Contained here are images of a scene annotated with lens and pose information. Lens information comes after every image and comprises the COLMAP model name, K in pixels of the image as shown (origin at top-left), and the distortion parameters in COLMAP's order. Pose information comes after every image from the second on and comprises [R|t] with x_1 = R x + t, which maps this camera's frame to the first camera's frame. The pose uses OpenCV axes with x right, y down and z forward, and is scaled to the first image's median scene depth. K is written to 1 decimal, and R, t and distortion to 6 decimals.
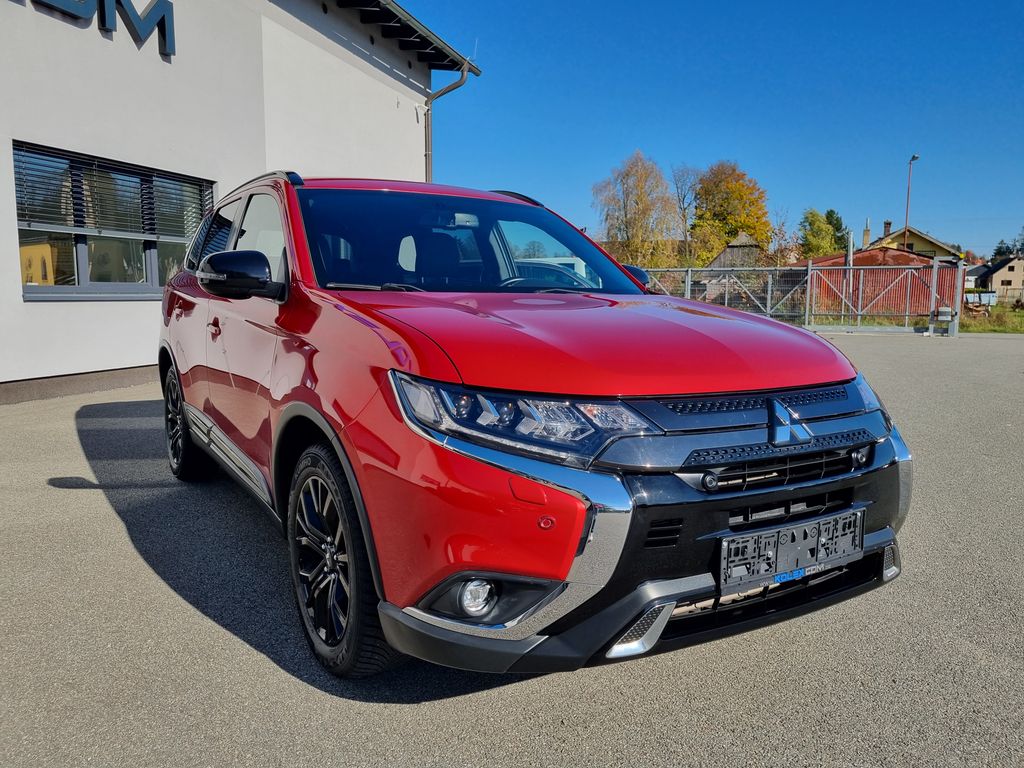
lens RADIAL K [[778.9, 0, 512.0], [0, 778.9, 384.0], [0, 0, 1]] dist [0.009131, -0.001858]
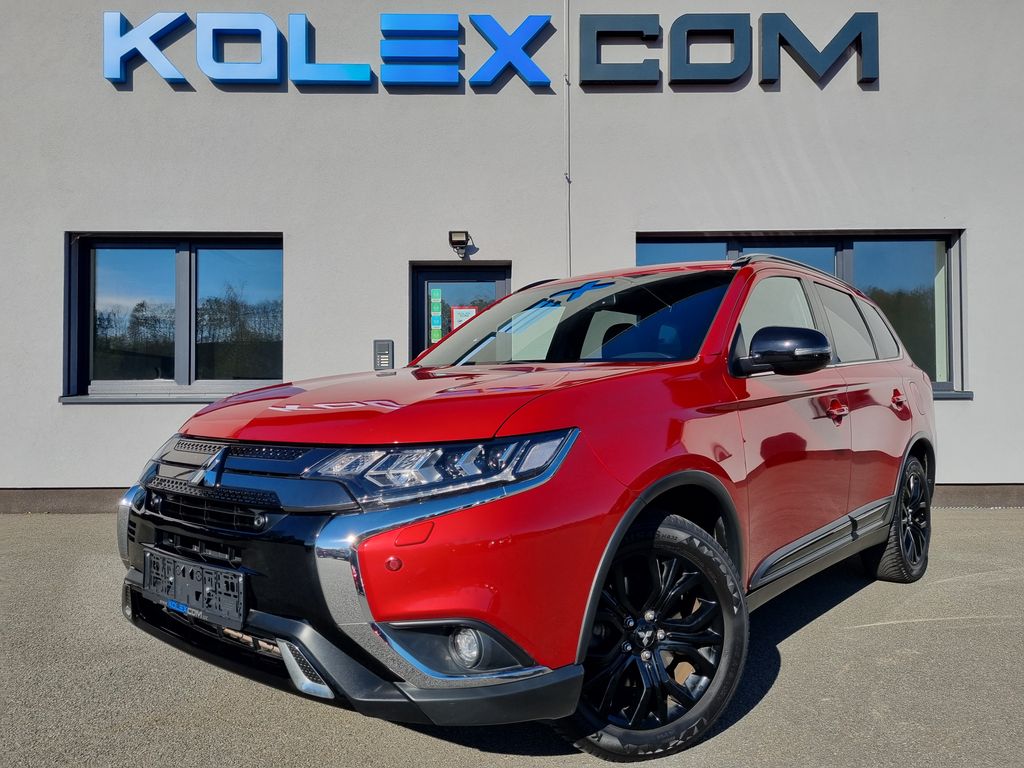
lens RADIAL K [[766.6, 0, 512.0], [0, 766.6, 384.0], [0, 0, 1]] dist [0.048443, 0.000211]
pose [[0.332611, -0.023583, -0.942769, 0.202136], [-0.095648, 0.993689, -0.058601, -0.052393], [0.938201, 0.109665, 0.328256, 0.544633]]
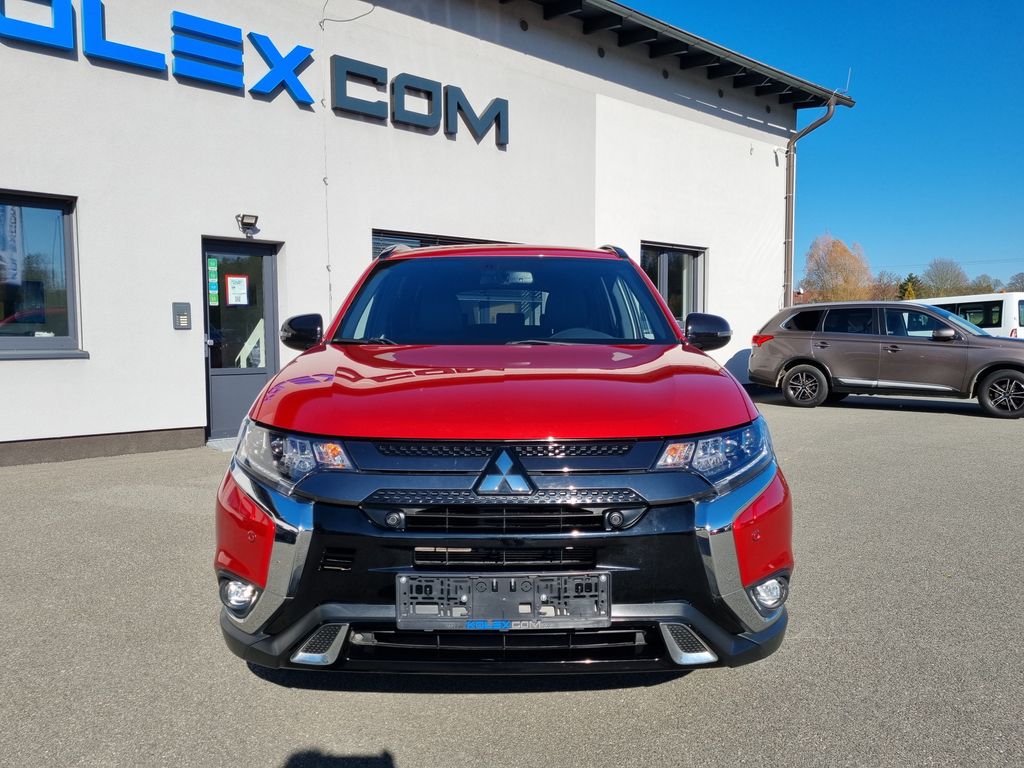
lens RADIAL K [[766.6, 0, 512.0], [0, 766.6, 384.0], [0, 0, 1]] dist [0.048443, 0.000211]
pose [[0.855235, 0.015458, -0.518010, 0.225108], [-0.045965, 0.997878, -0.046110, -0.005153], [0.516198, 0.063246, 0.854131, 0.036711]]
